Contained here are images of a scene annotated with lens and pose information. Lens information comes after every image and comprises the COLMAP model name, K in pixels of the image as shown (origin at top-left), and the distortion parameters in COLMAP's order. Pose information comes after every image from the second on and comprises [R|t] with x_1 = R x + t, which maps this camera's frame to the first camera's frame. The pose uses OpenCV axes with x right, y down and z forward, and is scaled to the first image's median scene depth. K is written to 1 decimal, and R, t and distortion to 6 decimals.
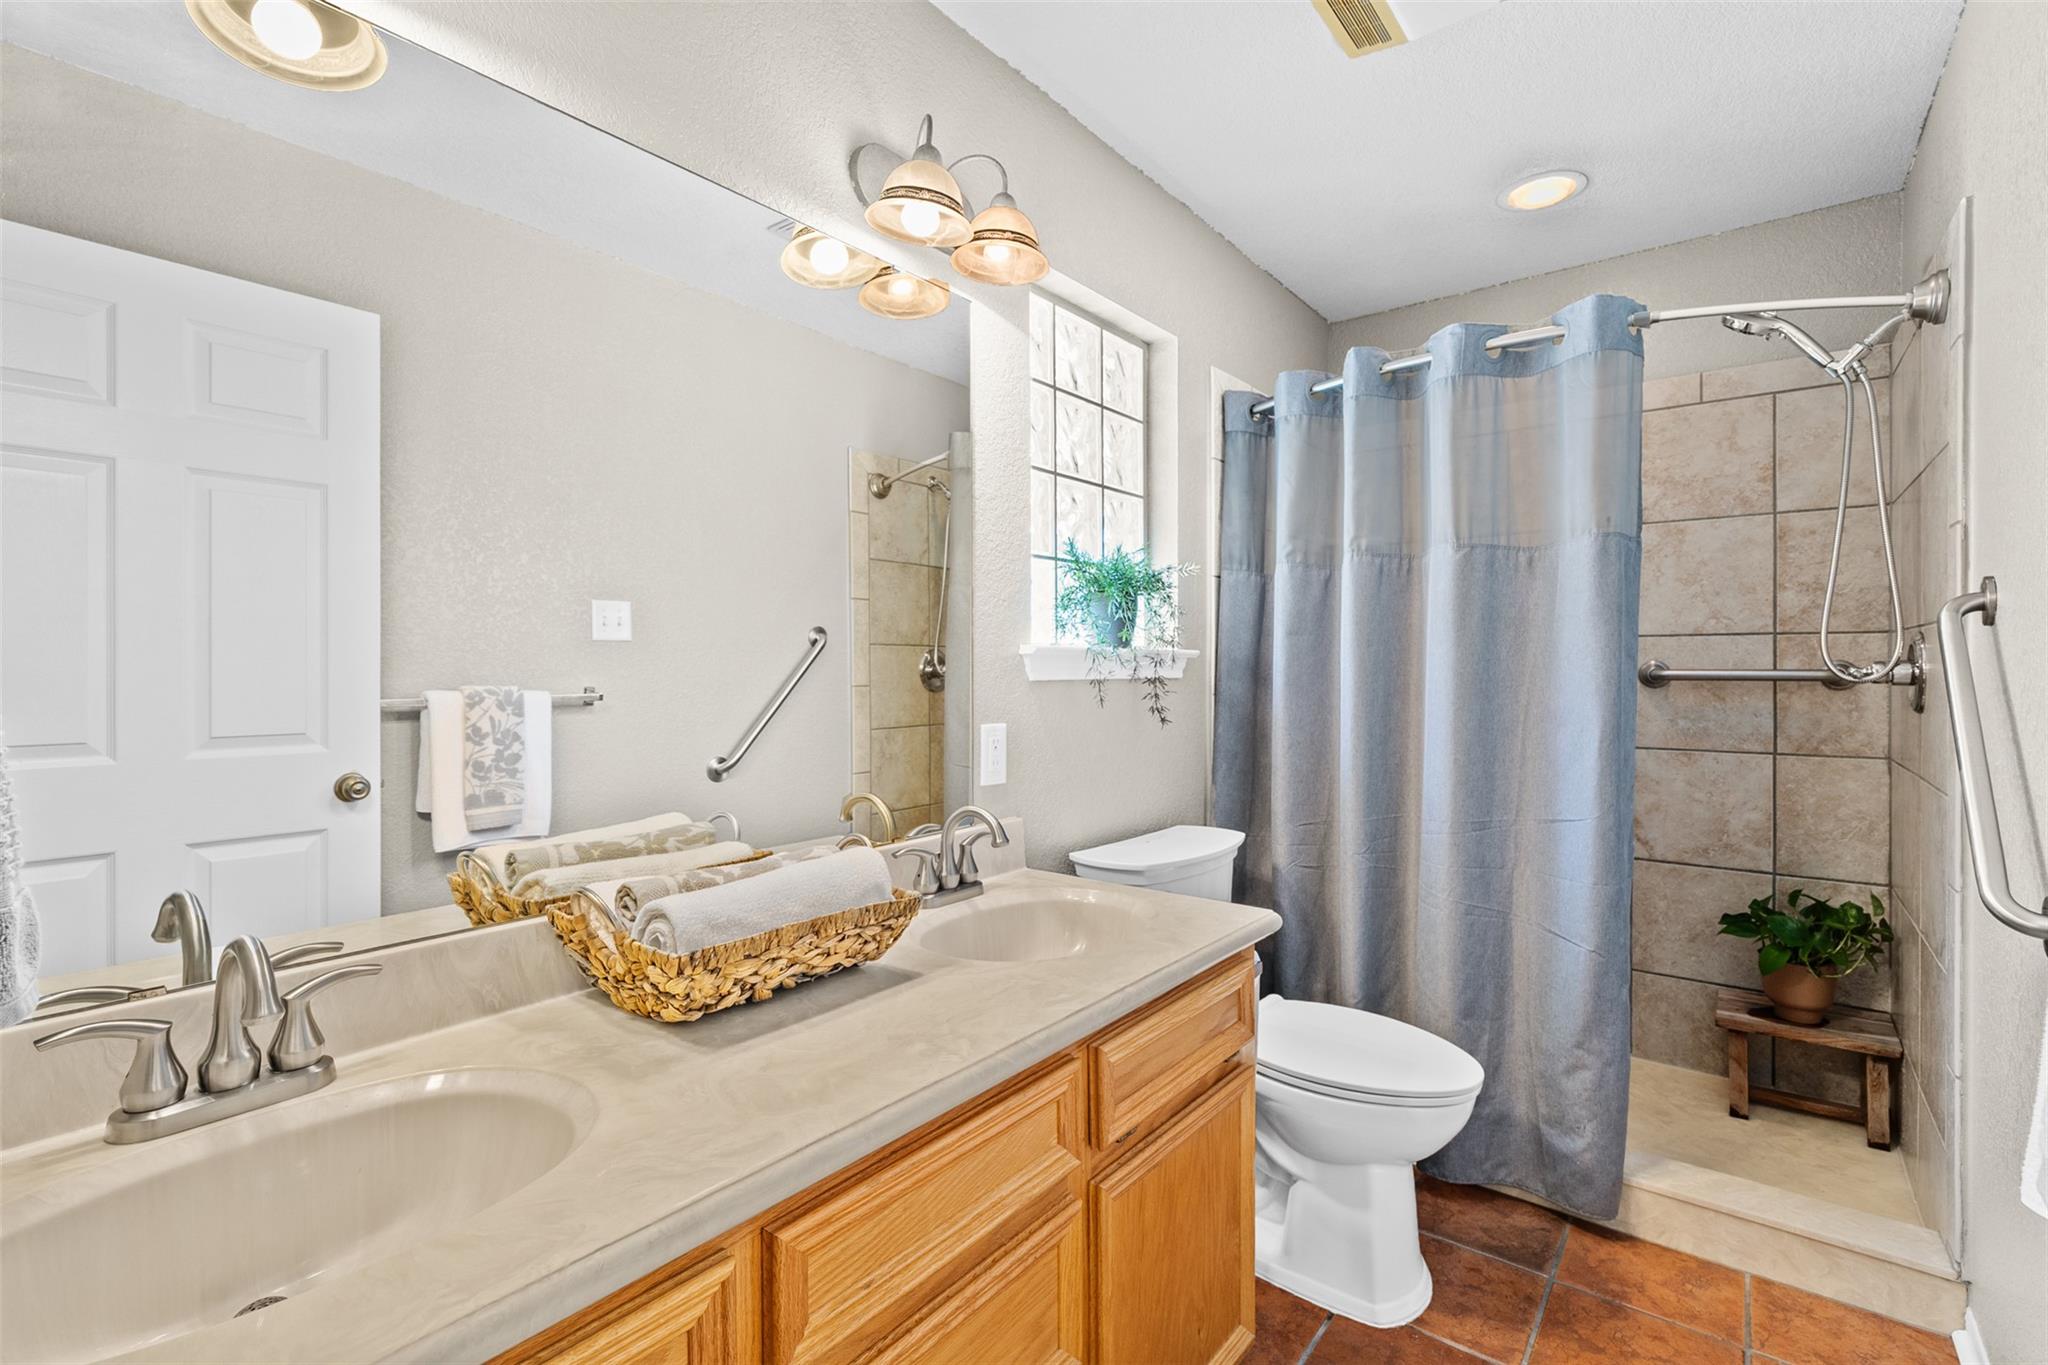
lens RADIAL K [[932.4, 0, 1021.6], [0, 932.4, 676.5], [0, 0, 1]] dist [-0.003548, 0.001926]
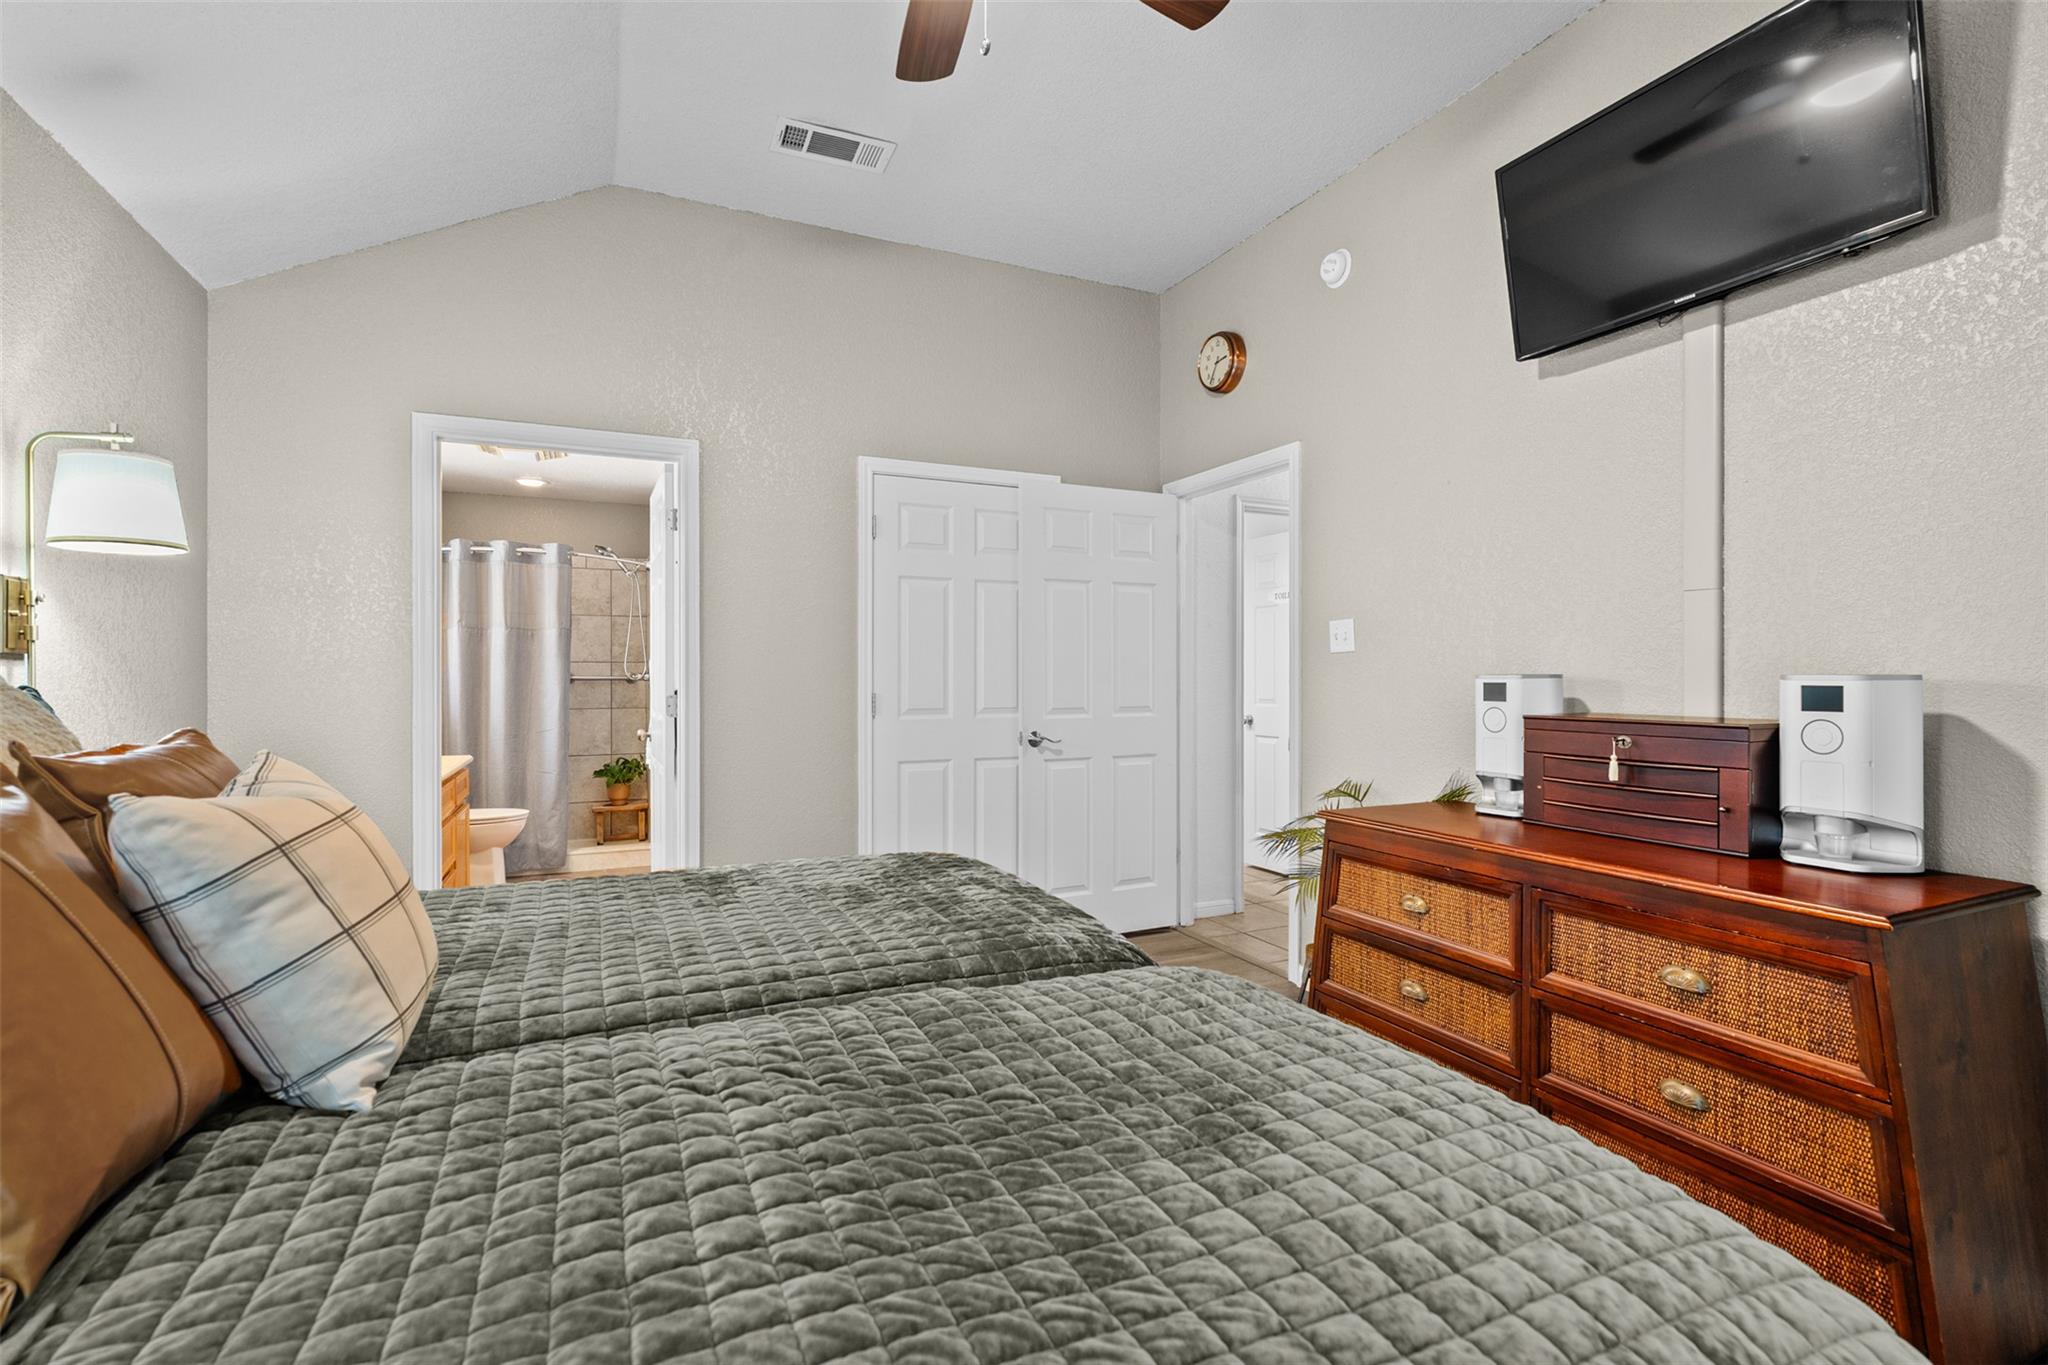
lens RADIAL K [[932.4, 0, 1025.8], [0, 932.4, 679.1], [0, 0, 1]] dist [-0.003548, 0.001926]
pose [[0.454816, 0.002012, 0.890583, -1.093749], [0.002931, 0.999989, -0.003756, 0.014717], [-0.890580, 0.004318, 0.454805, -1.352842]]
